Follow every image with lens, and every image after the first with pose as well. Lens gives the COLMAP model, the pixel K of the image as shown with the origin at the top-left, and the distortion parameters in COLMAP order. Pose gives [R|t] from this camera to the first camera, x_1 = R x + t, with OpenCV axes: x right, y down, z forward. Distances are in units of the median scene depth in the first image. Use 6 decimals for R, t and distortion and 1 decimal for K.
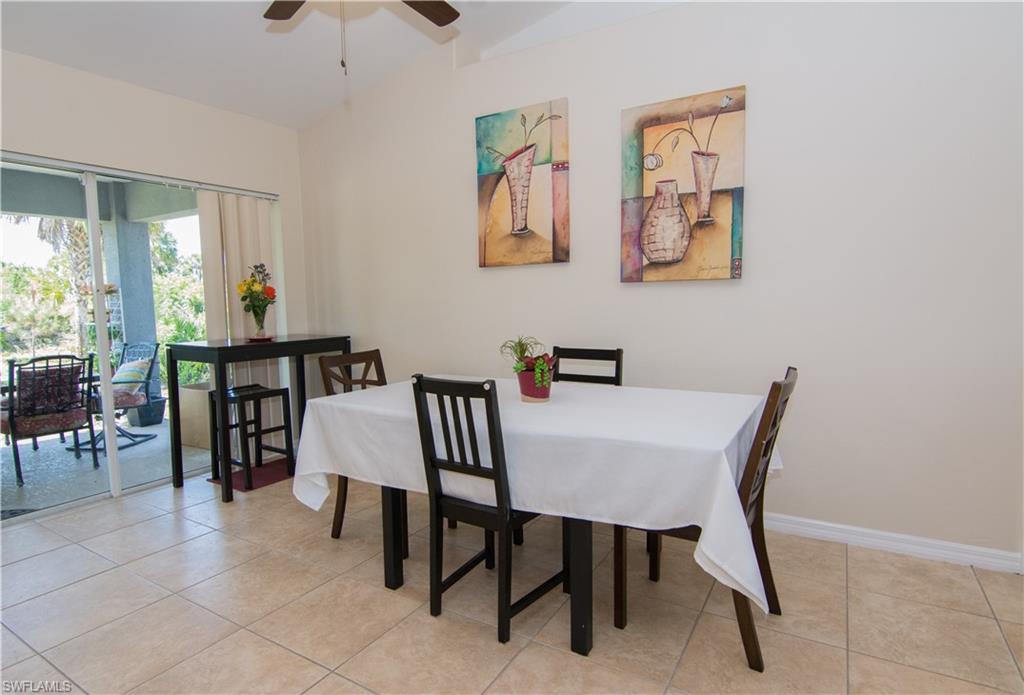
lens RADIAL K [[552.9, 0, 508.8], [0, 552.9, 355.1], [0, 0, 1]] dist [-0.004592, -0.000810]
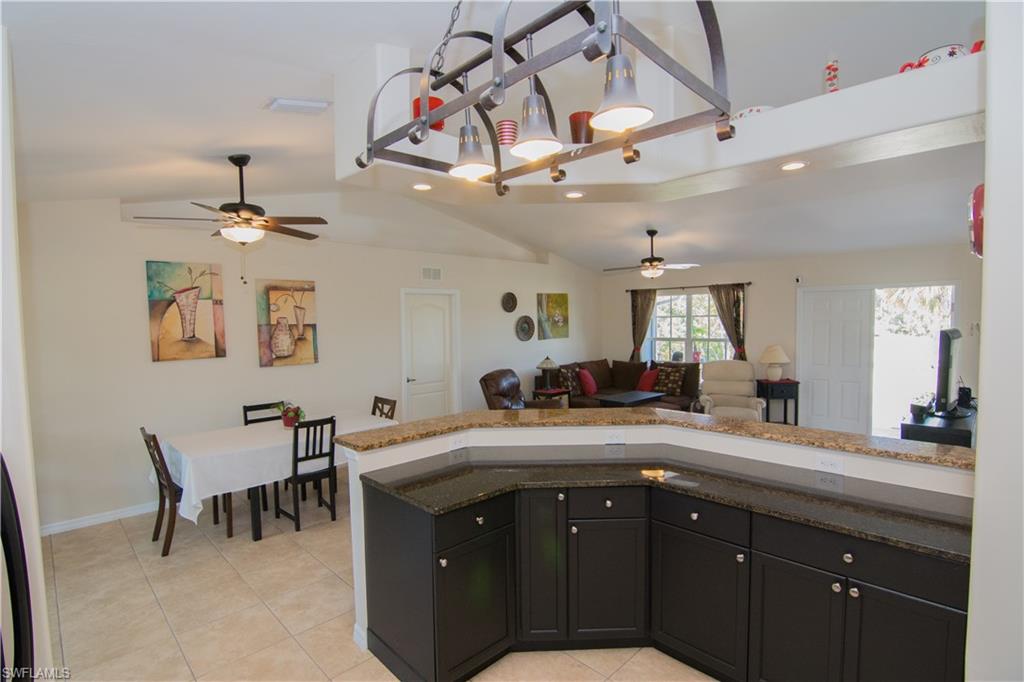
lens RADIAL K [[497.4, 0, 502.0], [0, 497.4, 344.0], [0, 0, 1]] dist [-0.013812, -0.003984]
pose [[0.253603, -0.033312, 0.966735, -1.259691], [0.110925, 0.993815, 0.005147, -0.130874], [-0.960927, 0.105930, 0.255730, -0.246532]]
